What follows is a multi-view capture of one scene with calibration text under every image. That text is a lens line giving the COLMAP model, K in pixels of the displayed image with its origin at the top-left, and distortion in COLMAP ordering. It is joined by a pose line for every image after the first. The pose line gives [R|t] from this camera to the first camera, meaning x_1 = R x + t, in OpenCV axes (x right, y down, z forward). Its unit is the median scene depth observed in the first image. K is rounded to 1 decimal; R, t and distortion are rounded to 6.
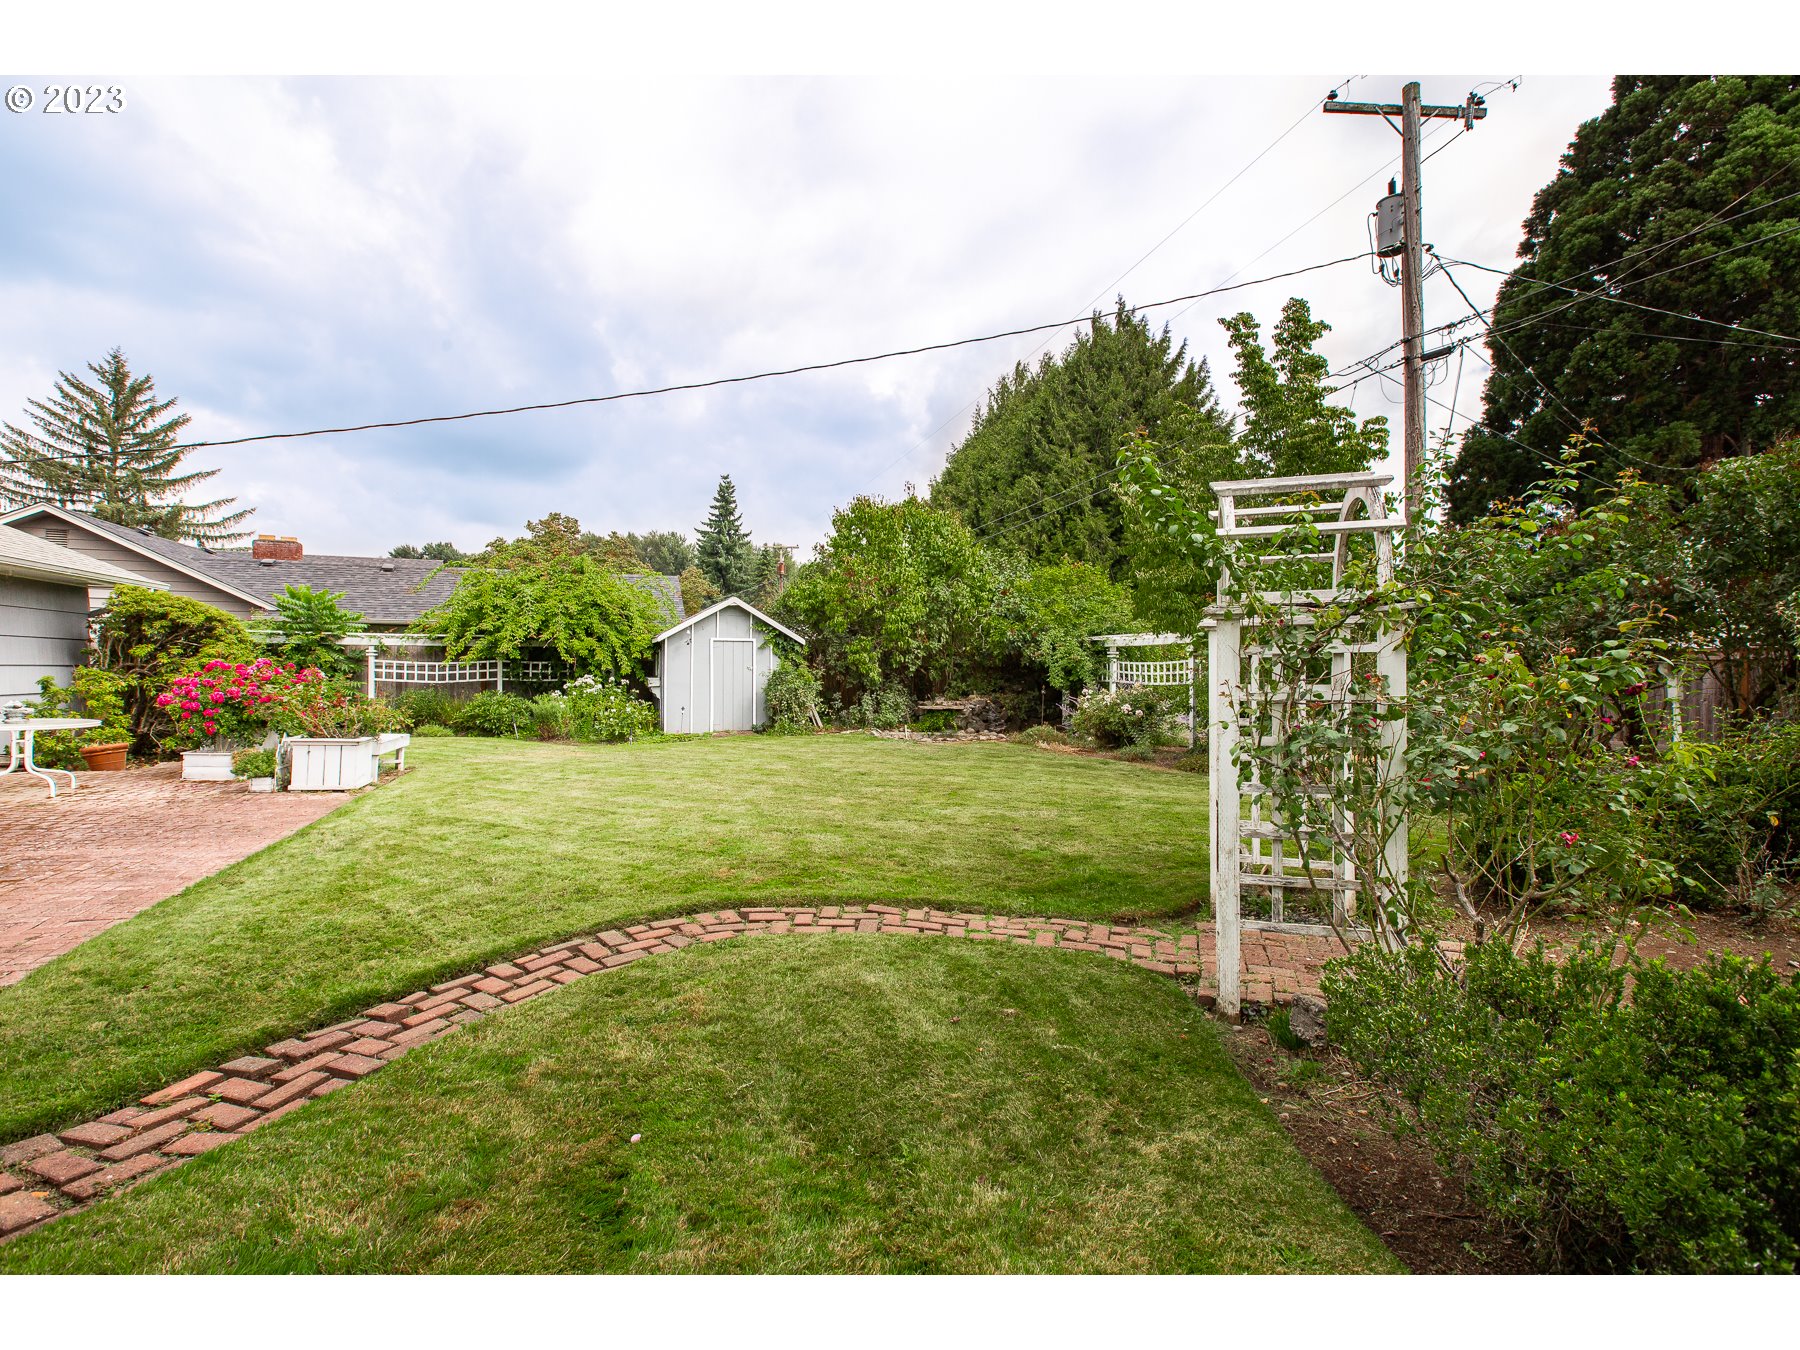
lens RADIAL K [[819.7, 0, 880.5], [0, 819.7, 680.5], [0, 0, 1]] dist [0.000715, -0.000369]
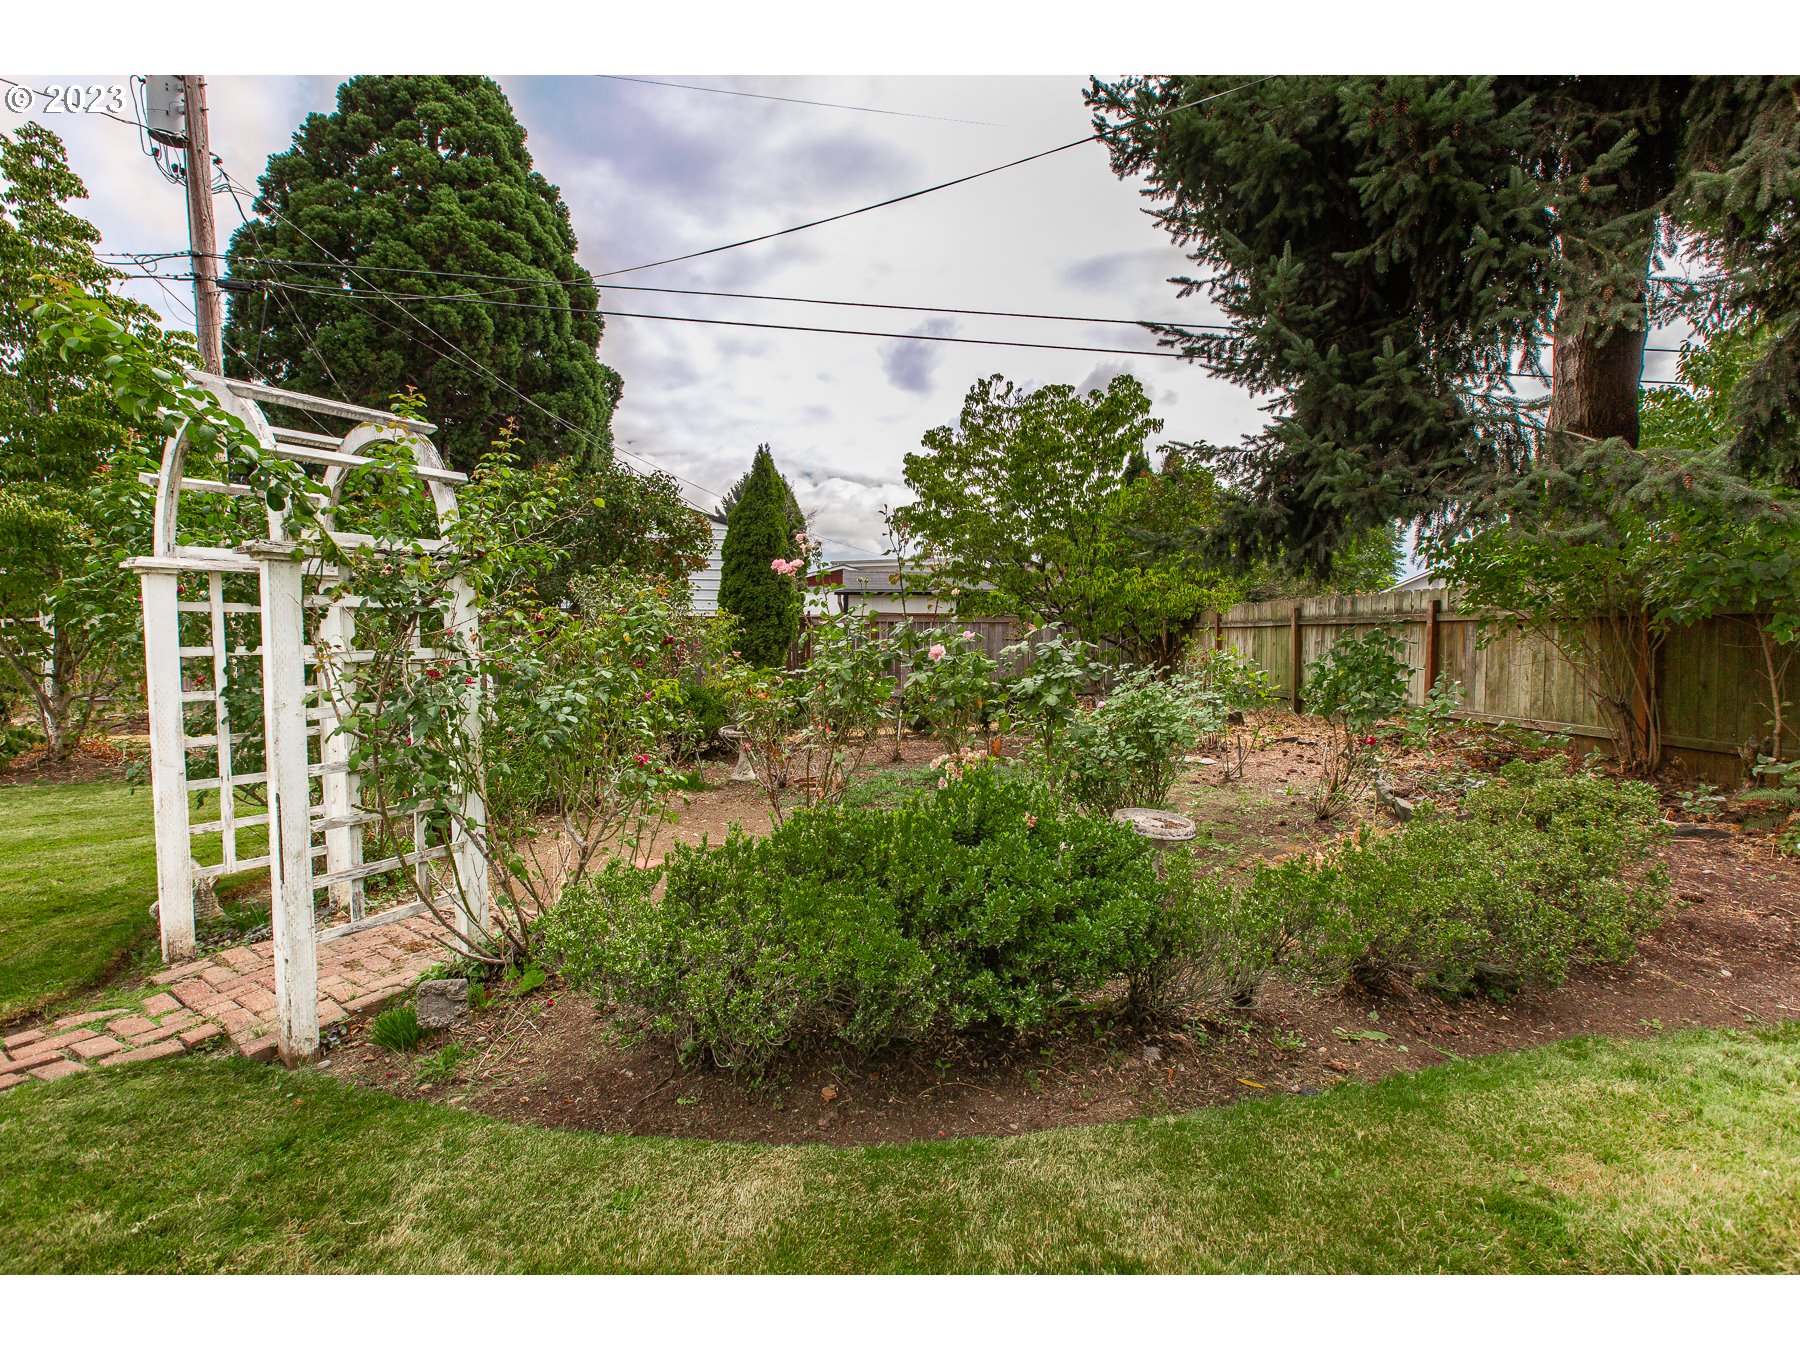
lens RADIAL K [[819.7, 0, 895.9], [0, 819.7, 670.9], [0, 0, 1]] dist [0.000715, -0.000369]
pose [[0.182045, -0.038095, 0.982552, -0.209318], [0.010394, 0.999268, 0.036818, 0.007236], [-0.983235, 0.003510, 0.182308, 0.243405]]
